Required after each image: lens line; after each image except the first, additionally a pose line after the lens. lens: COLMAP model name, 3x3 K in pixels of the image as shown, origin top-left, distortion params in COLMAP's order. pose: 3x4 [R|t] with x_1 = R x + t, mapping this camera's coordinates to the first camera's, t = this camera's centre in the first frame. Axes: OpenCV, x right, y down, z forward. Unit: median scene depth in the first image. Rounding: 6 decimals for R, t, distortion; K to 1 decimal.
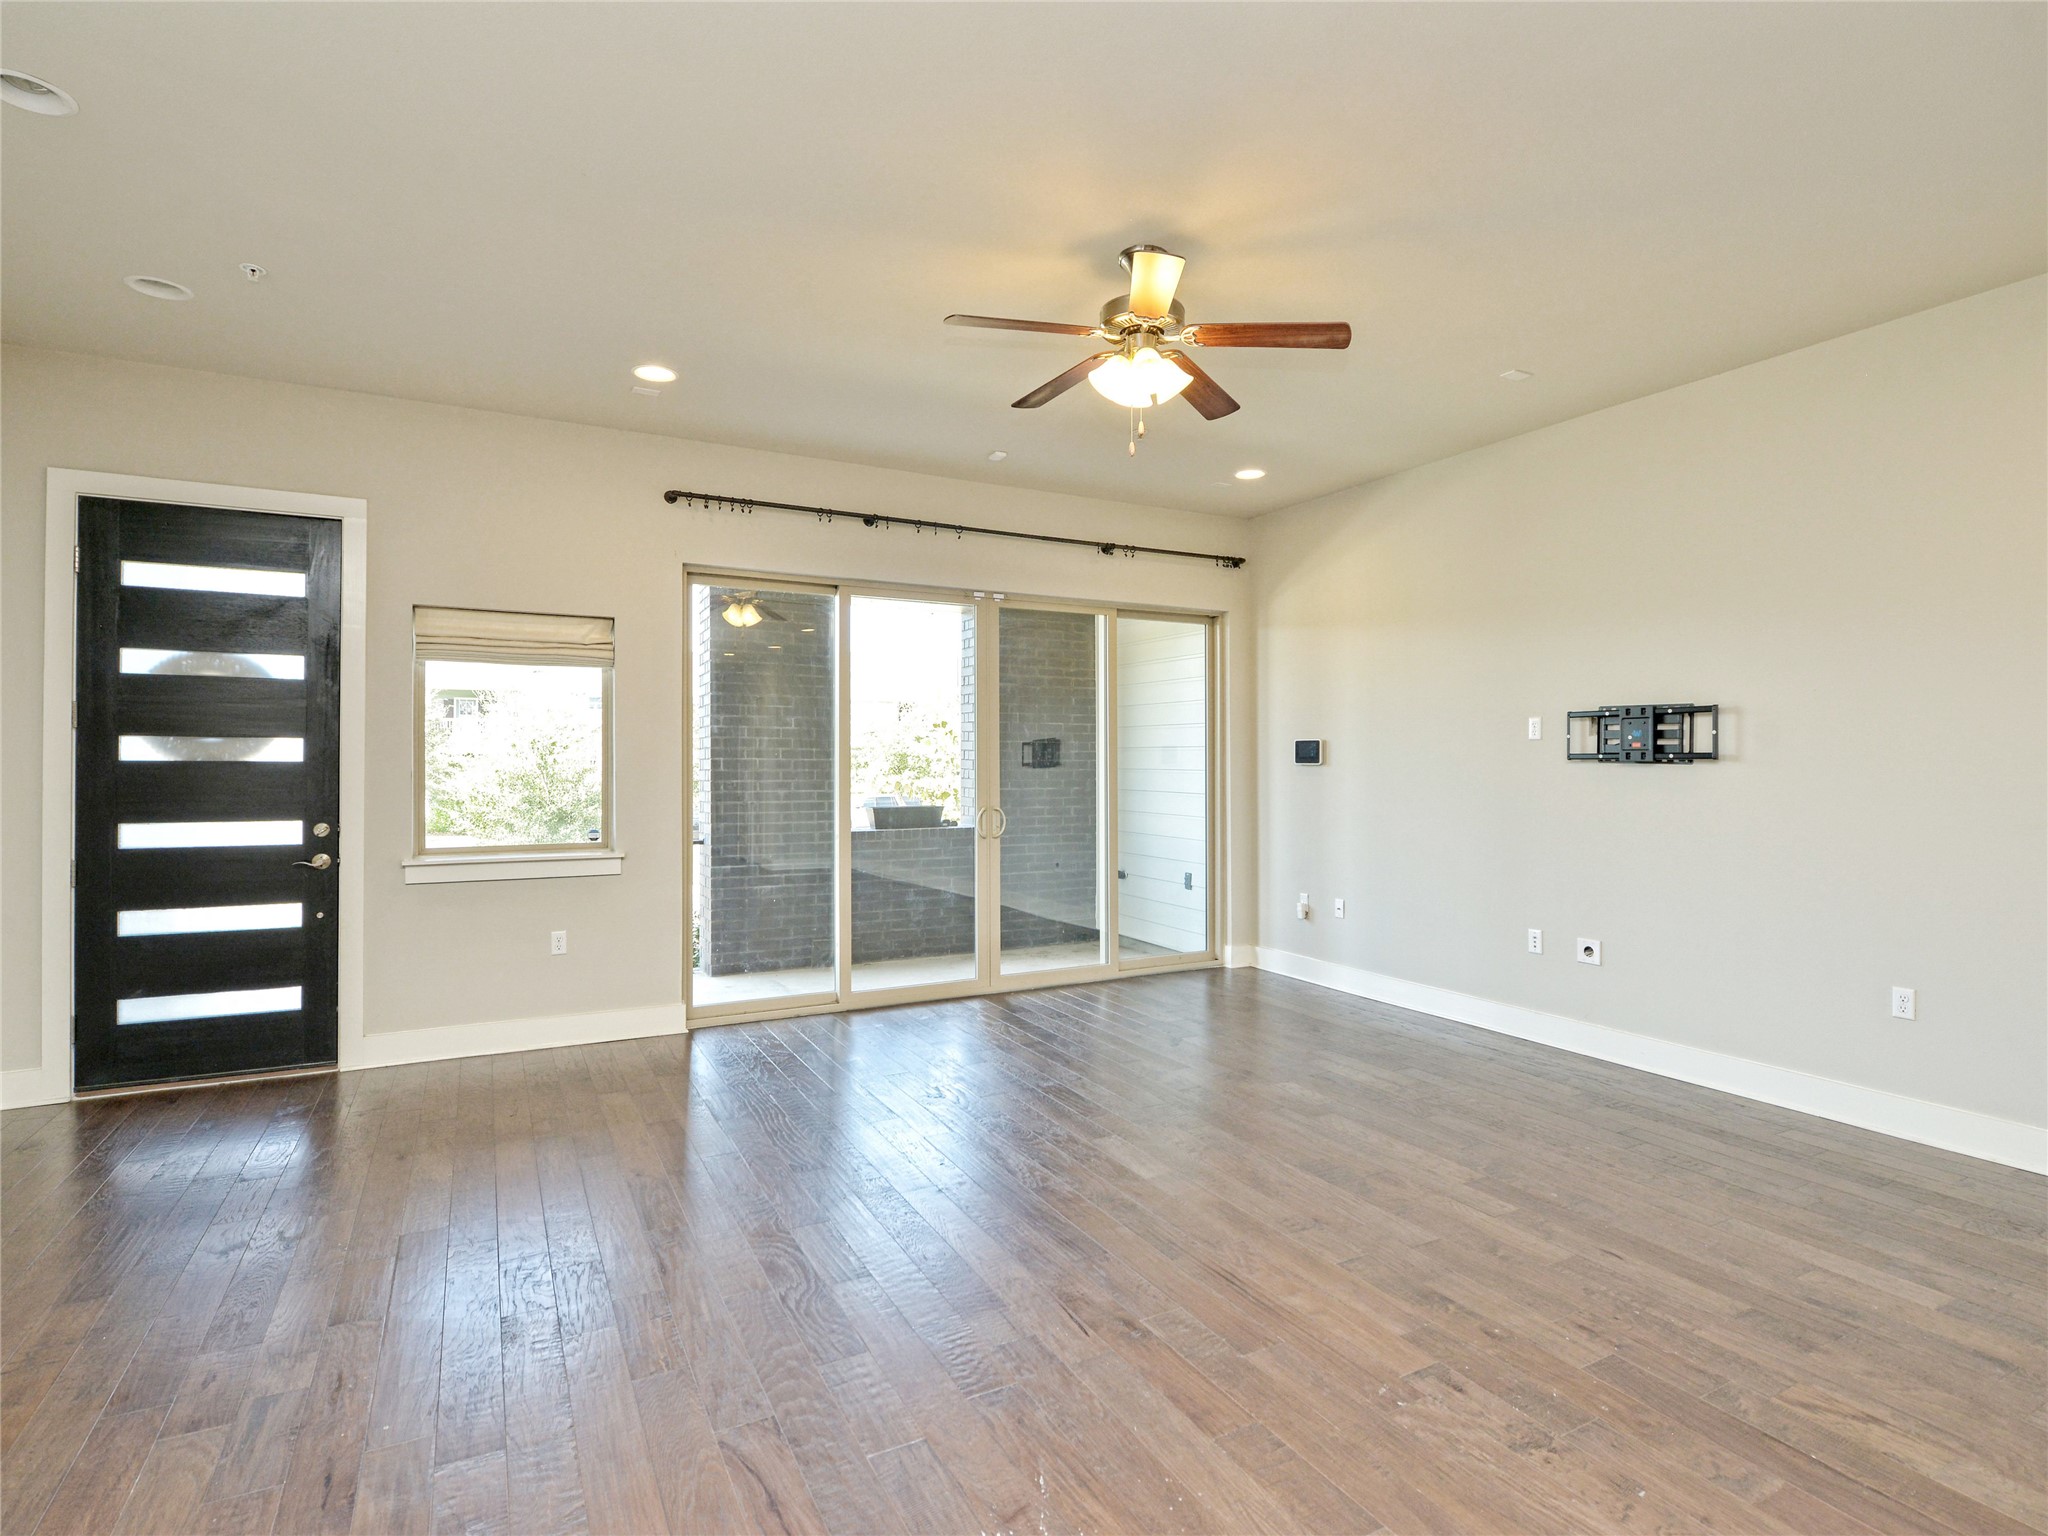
lens RADIAL K [[1031.1, 0, 1023.7], [0, 1031.1, 782.6], [0, 0, 1]] dist [-0.016284, 0.000271]
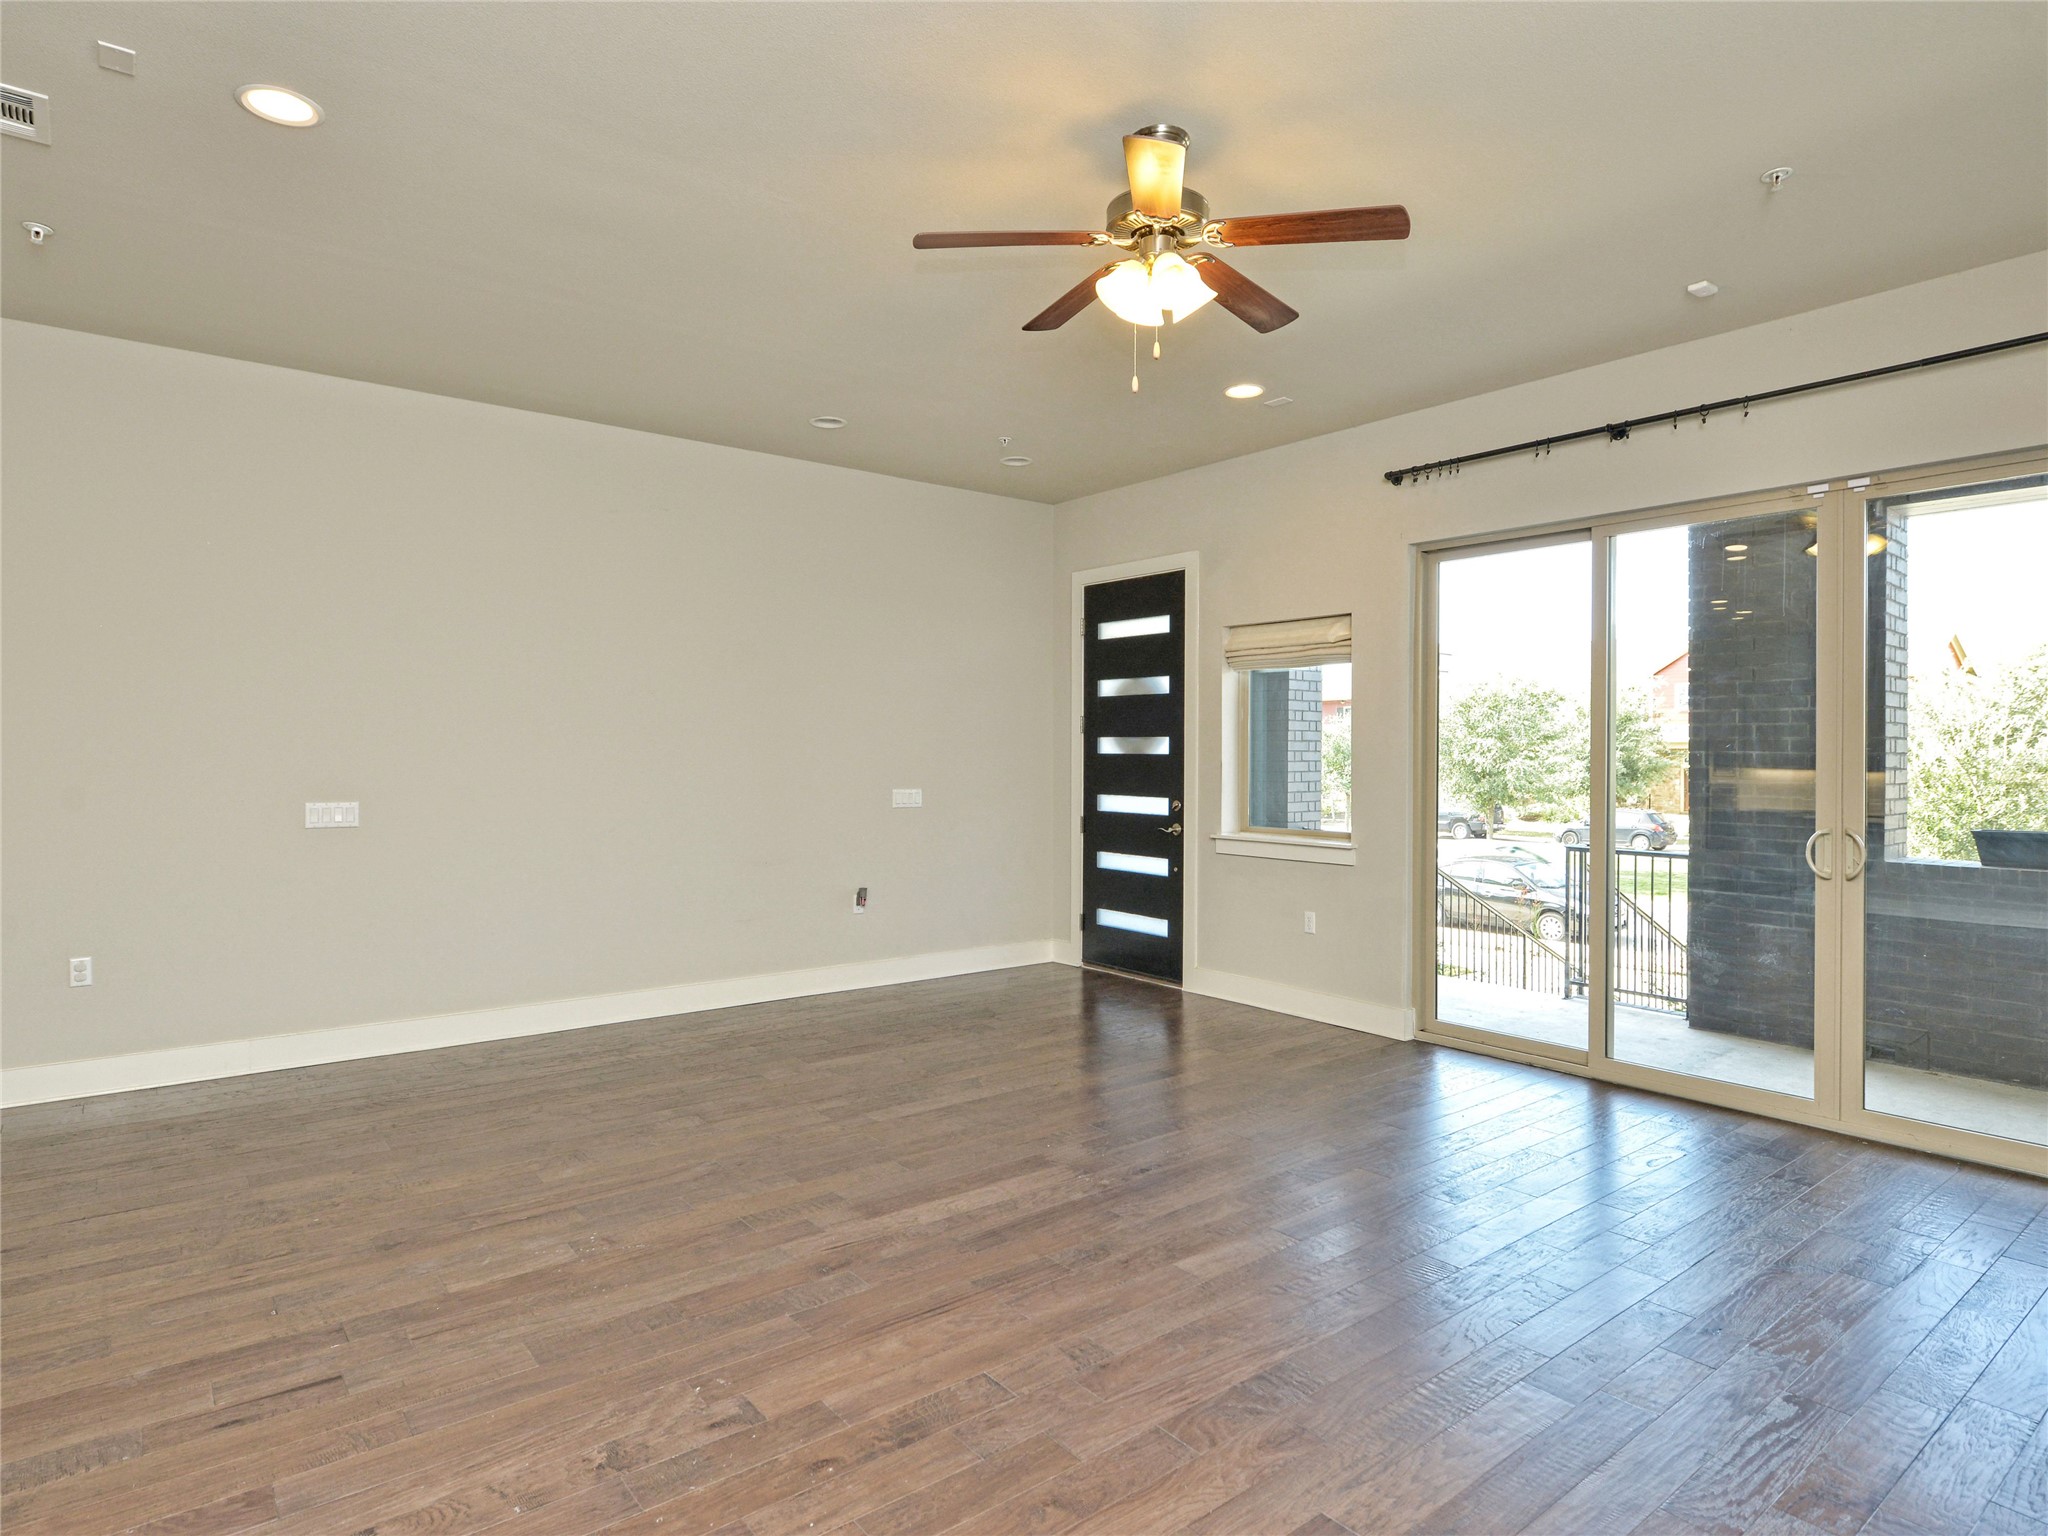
lens RADIAL K [[1146.6, 0, 1024.0], [0, 1146.6, 768.0], [0, 0, 1]] dist [-0.004150, -0.001270]
pose [[0.182237, 0.011117, -0.983192, 0.798306], [-0.022590, 0.999719, 0.007117, -0.009163], [0.982995, 0.020913, 0.182437, 0.574357]]
